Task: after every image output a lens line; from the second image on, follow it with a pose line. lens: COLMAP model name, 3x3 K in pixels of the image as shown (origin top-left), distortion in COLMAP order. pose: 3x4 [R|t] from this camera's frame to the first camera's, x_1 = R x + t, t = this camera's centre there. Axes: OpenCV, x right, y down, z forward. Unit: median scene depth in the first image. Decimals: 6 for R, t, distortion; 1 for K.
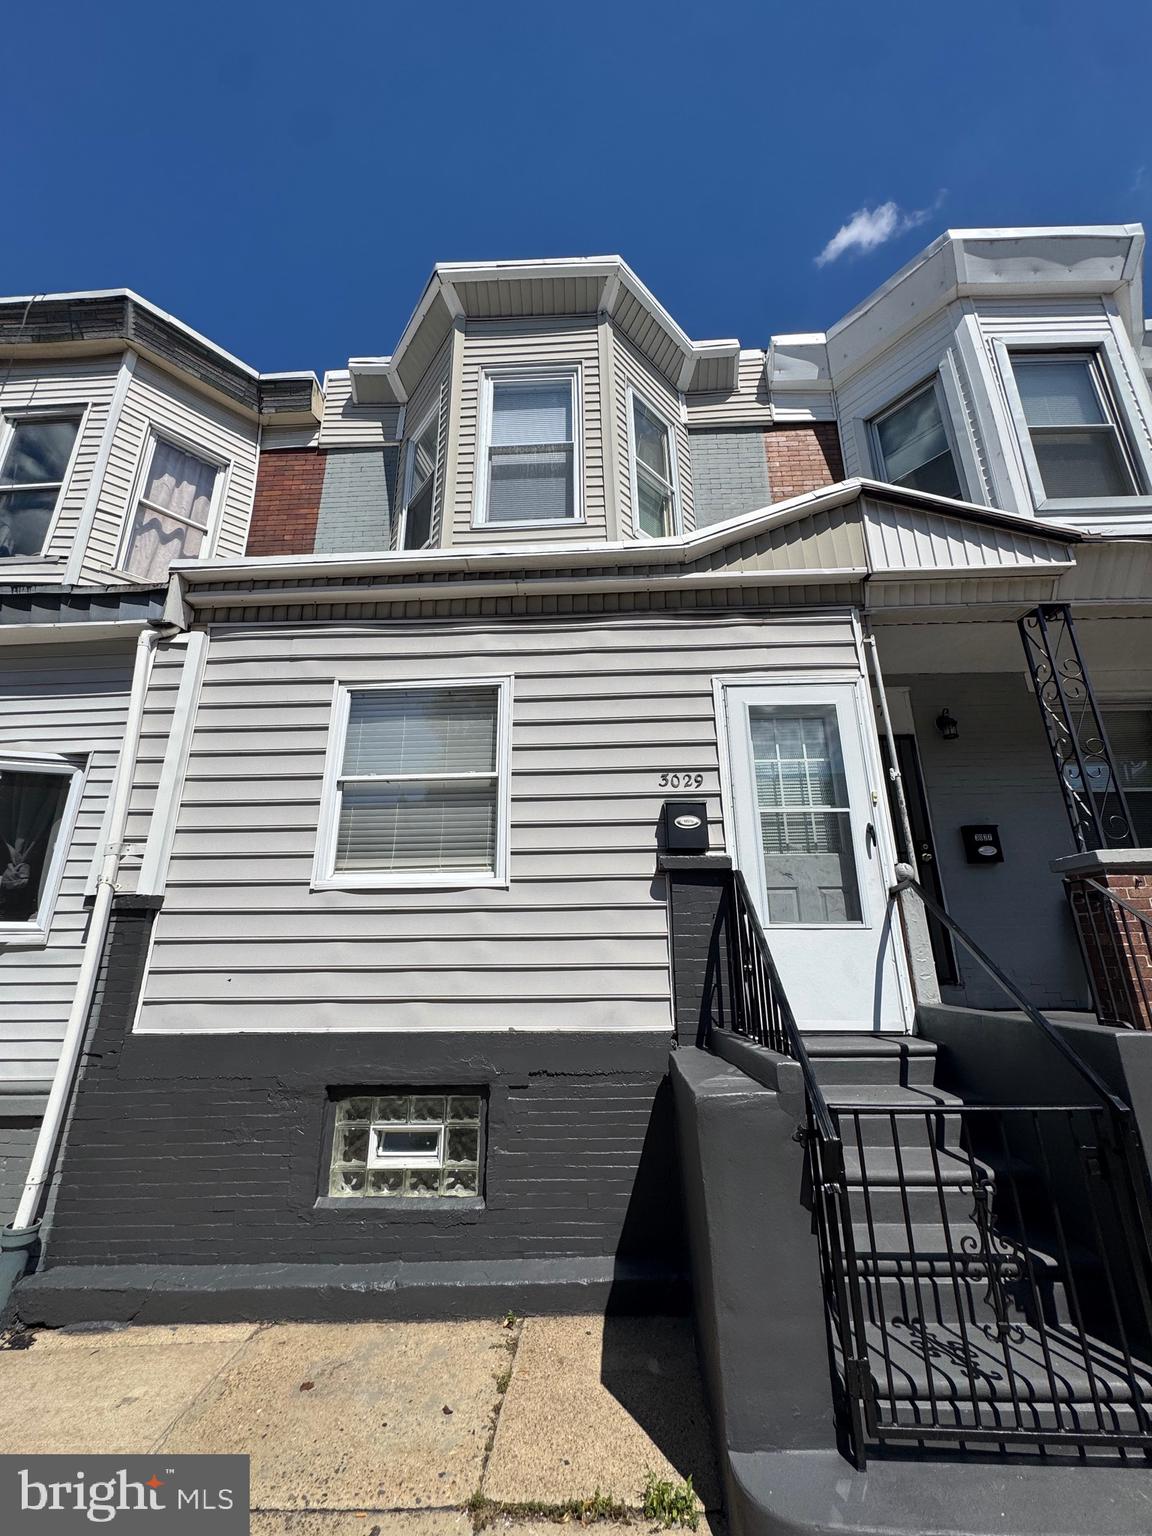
lens RADIAL K [[609.5, 0, 573.0], [0, 609.5, 772.9], [0, 0, 1]] dist [-0.007317, 0.000813]
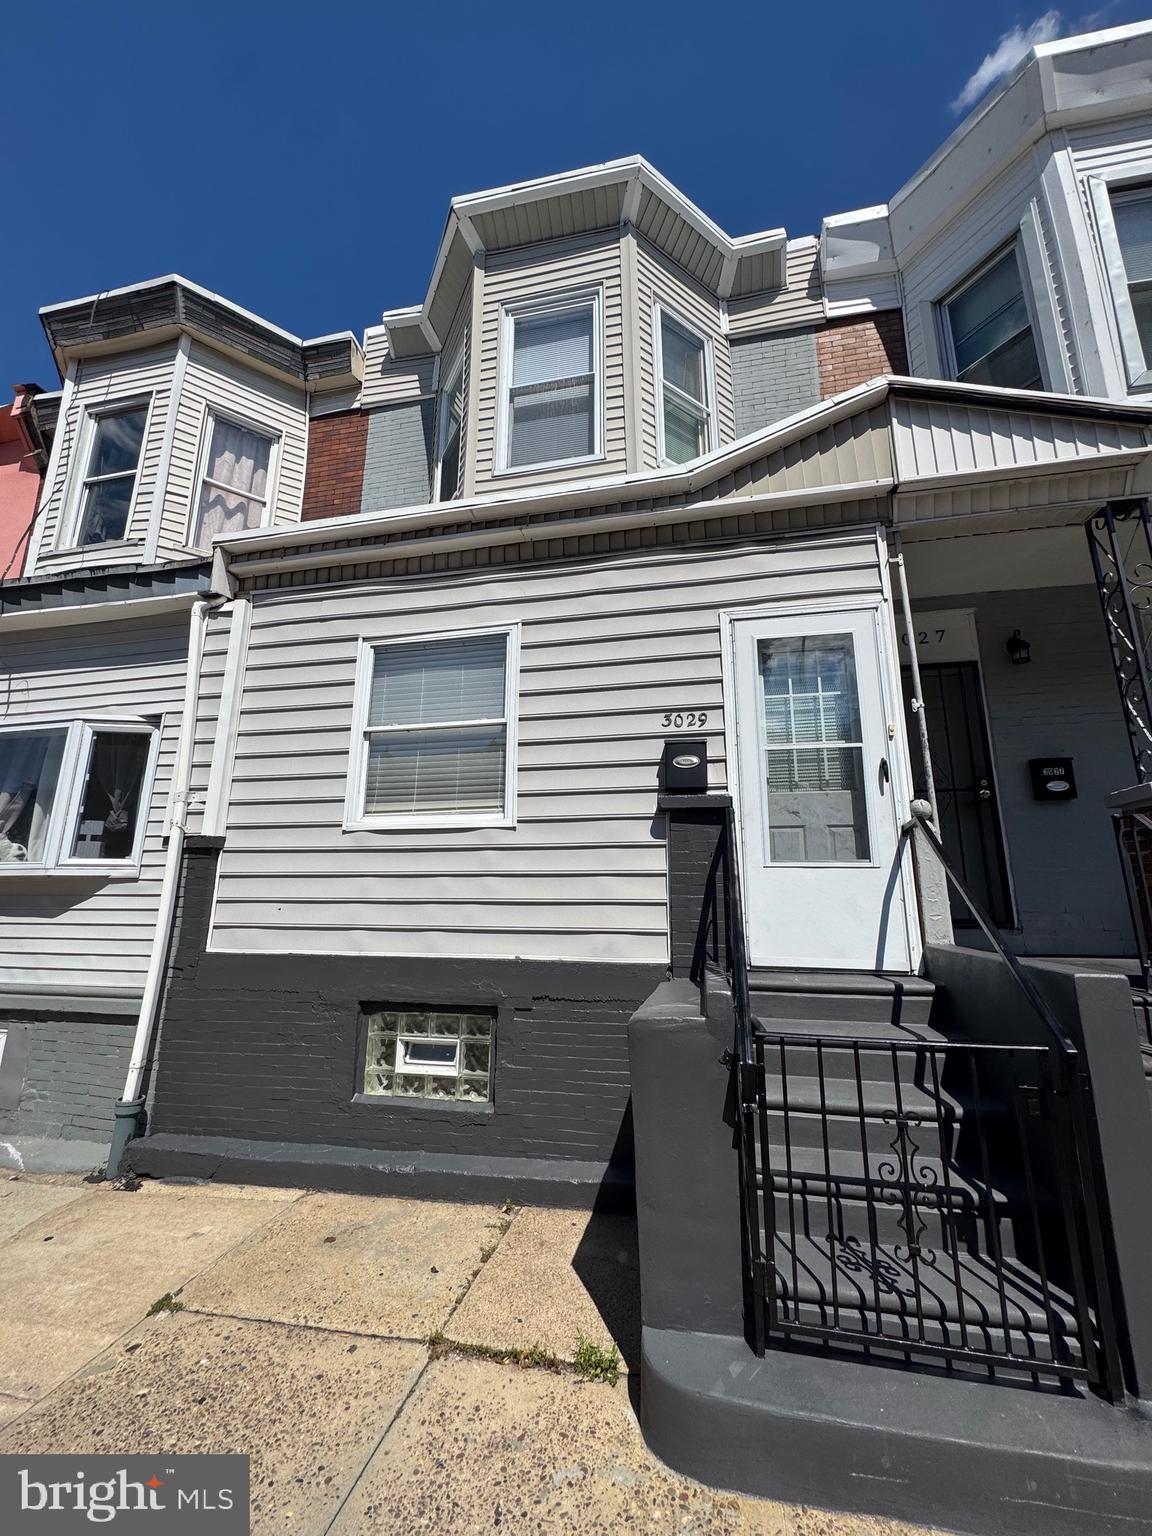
lens RADIAL K [[609.5, 0, 572.3], [0, 609.5, 772.2], [0, 0, 1]] dist [-0.007317, 0.000813]
pose [[0.986000, -0.020843, -0.165436, 0.159331], [0.035095, 0.995873, 0.083702, 0.007565], [0.163009, -0.088336, 0.982662, -0.010583]]
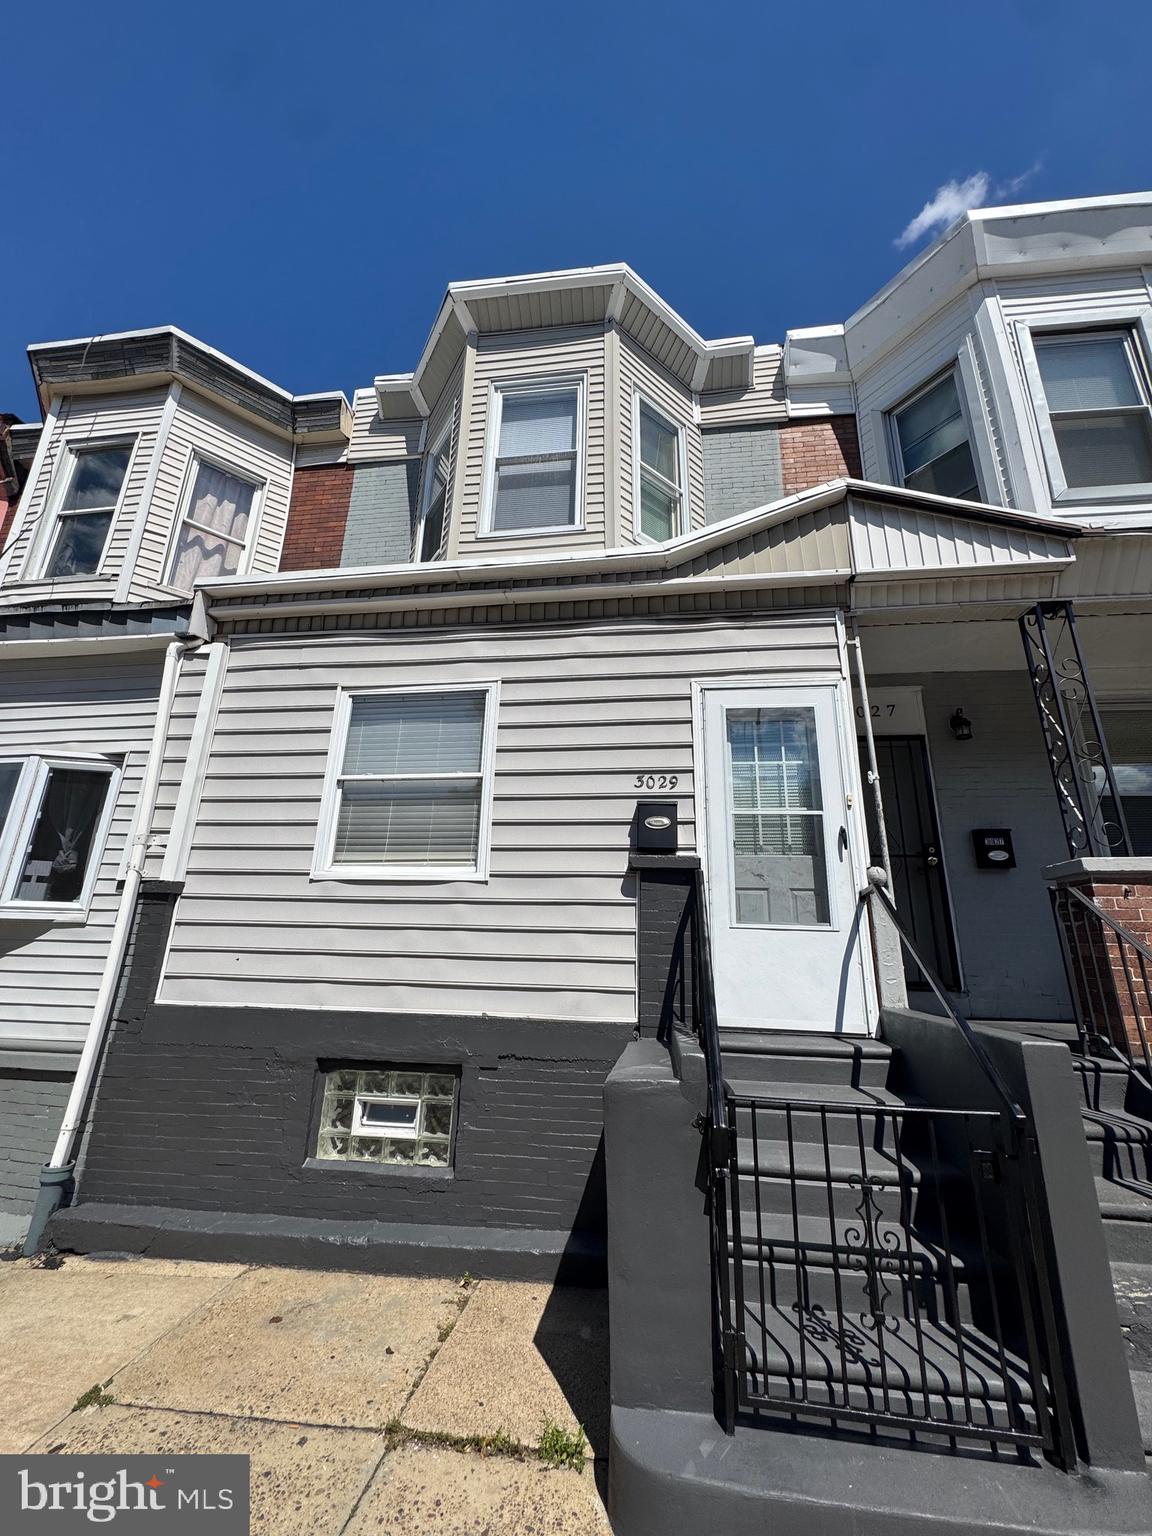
lens RADIAL K [[609.5, 0, 572.2], [0, 609.5, 774.6], [0, 0, 1]] dist [-0.007317, 0.000813]
pose [[0.995351, 0.006847, -0.096068, 0.134775], [-0.005887, 0.999930, 0.010271, -0.009923], [0.096131, -0.009657, 0.995322, -0.037367]]
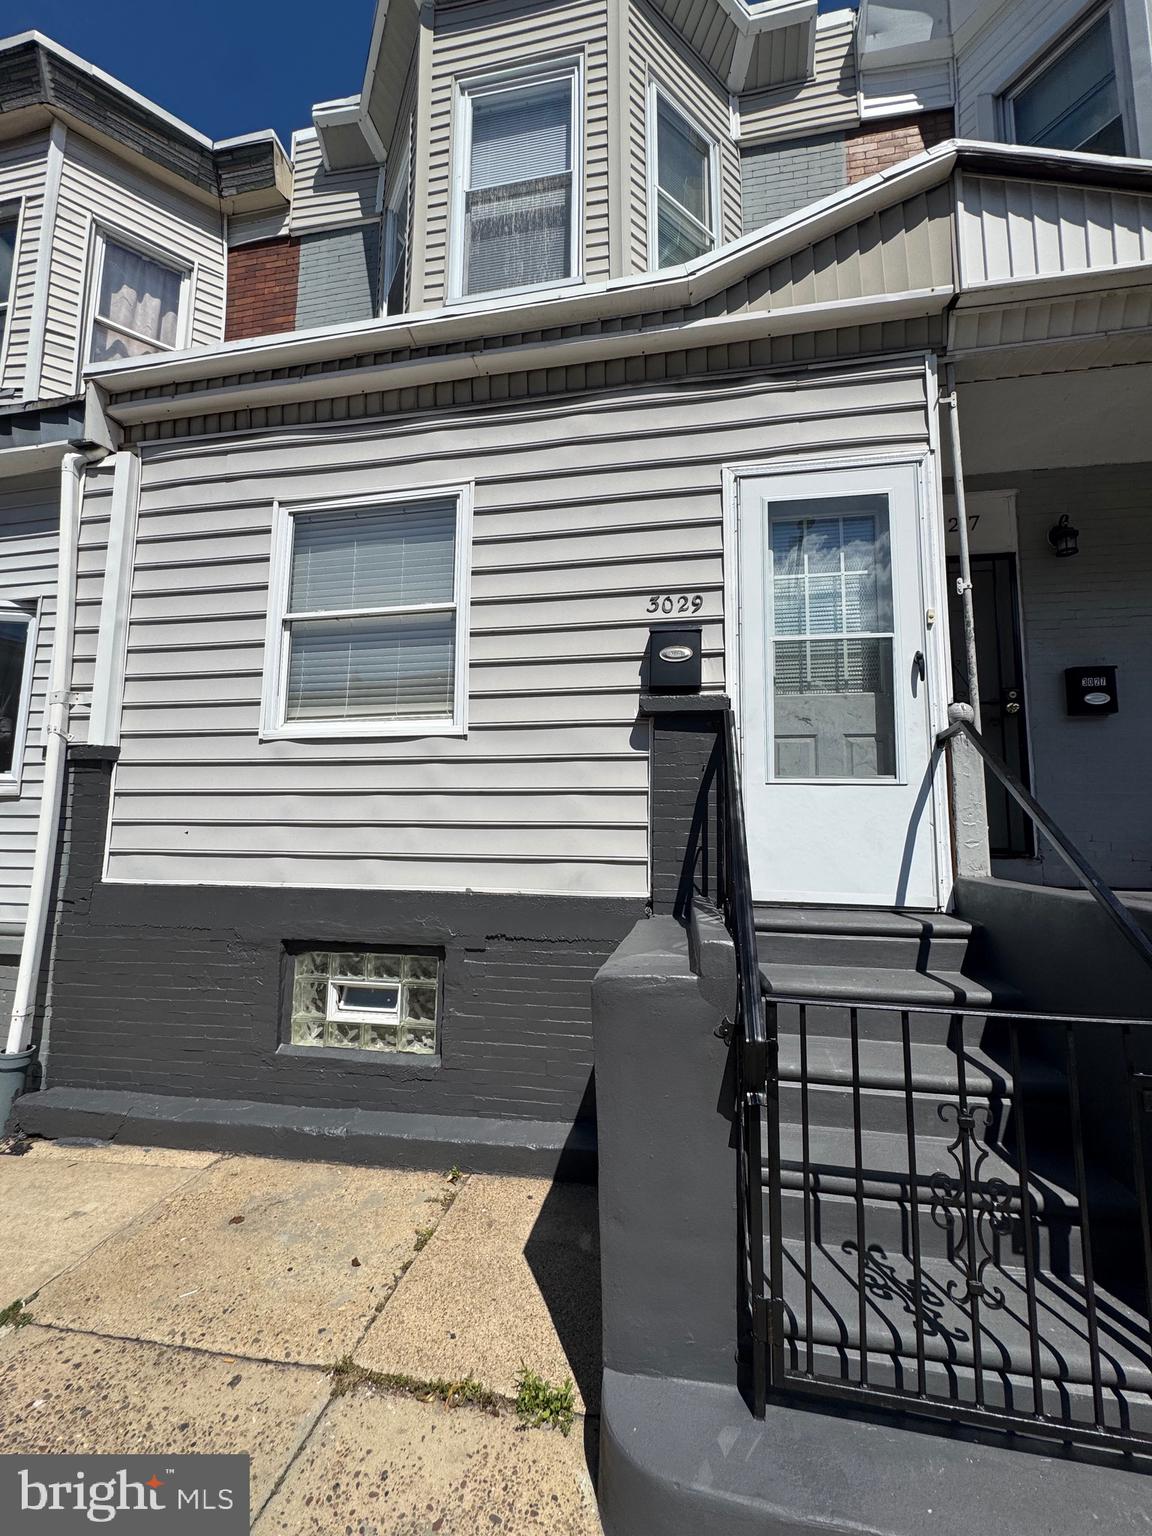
lens RADIAL K [[609.5, 0, 570.5], [0, 609.5, 770.2], [0, 0, 1]] dist [-0.007317, 0.000813]
pose [[0.990002, 0.004106, -0.140996, 0.155248], [0.023552, 0.980732, 0.193933, 0.067622], [0.139075, -0.195315, 0.970830, 0.160845]]
